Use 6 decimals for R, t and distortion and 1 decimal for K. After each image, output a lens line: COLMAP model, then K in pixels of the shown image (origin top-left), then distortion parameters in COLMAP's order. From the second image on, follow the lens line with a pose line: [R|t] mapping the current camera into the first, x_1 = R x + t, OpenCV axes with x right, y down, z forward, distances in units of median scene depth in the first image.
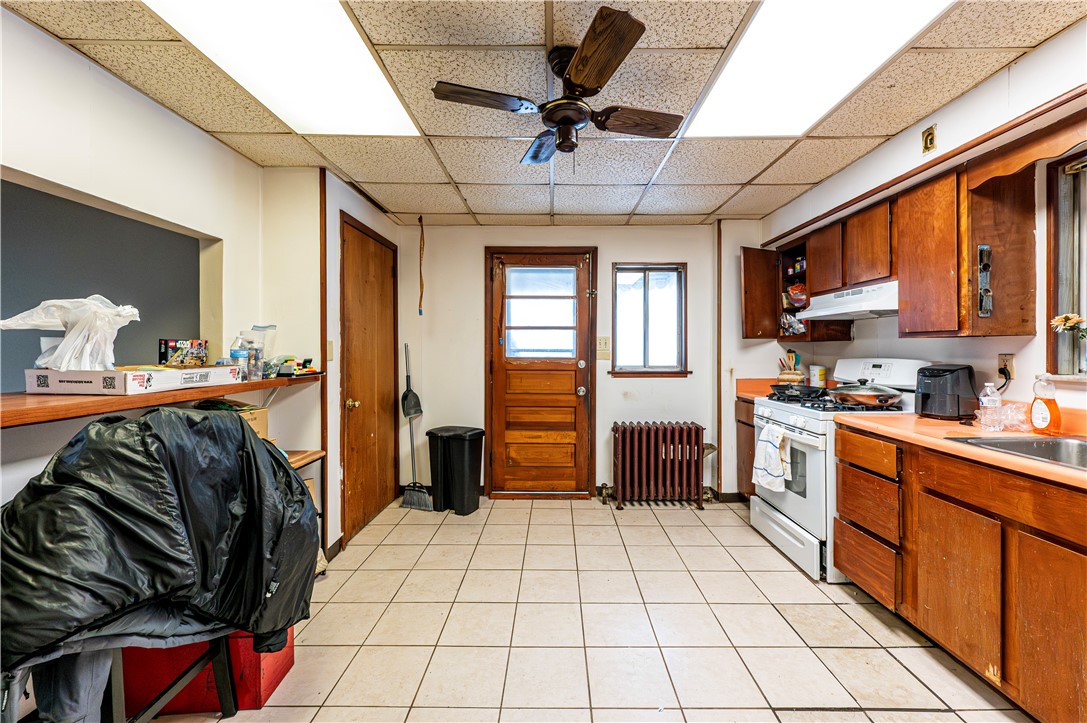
lens RADIAL K [[443.4, 0, 557.8], [0, 443.4, 350.1], [0, 0, 1]] dist [0.000582, 0.000138]
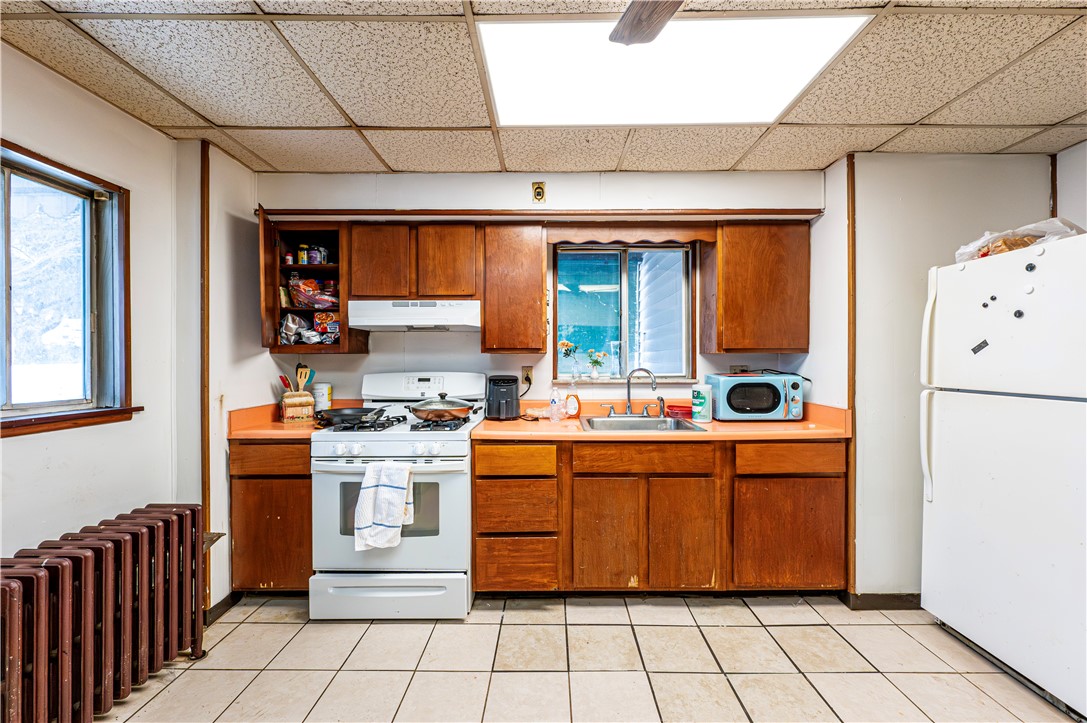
lens RADIAL K [[428.6, 0, 543.5], [0, 428.6, 361.5], [0, 0, 1]] dist [-0.000053, -0.000031]
pose [[0.008820, 0.001484, 0.999960, -0.265277], [0.003612, 0.999992, -0.001516, -0.003079], [-0.999955, 0.003625, 0.008815, 0.751426]]
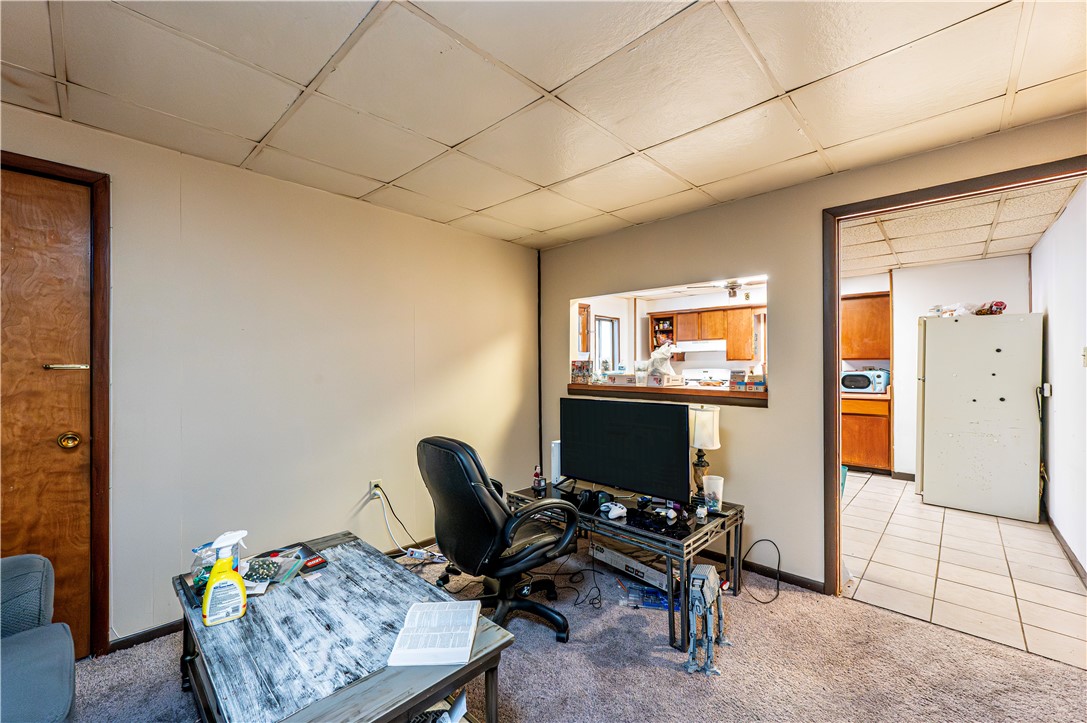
lens RADIAL K [[441.3, 0, 543.5], [0, 441.3, 361.5], [0, 0, 1]] dist [0.000095, -0.000049]
pose [[0.689445, 0.007126, 0.724303, -1.801563], [0.000366, 0.999948, -0.010186, 0.003215], [-0.724338, 0.007288, 0.689407, -0.062200]]
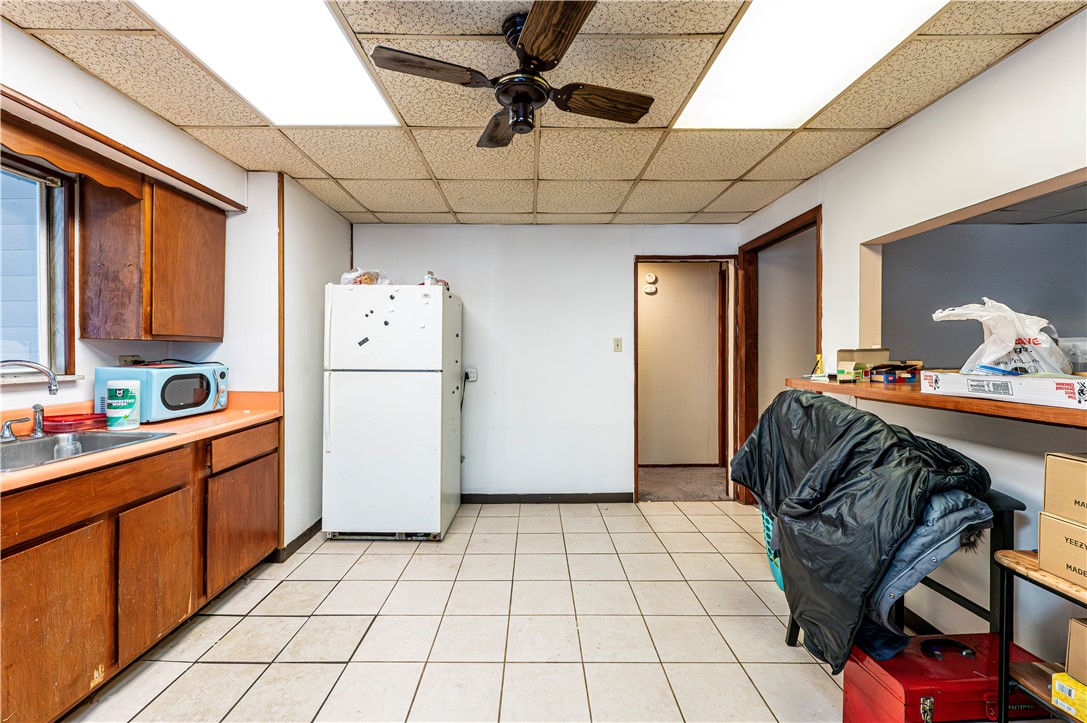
lens RADIAL K [[440.0, 0, 535.3], [0, 440.0, 353.7], [0, 0, 1]] dist [-0.000671, -0.000097]
pose [[-0.999993, -0.000685, -0.003778, -0.000039], [-0.000710, 0.999978, 0.006568, -0.002308], [0.003773, 0.006570, -0.999971, 1.161187]]
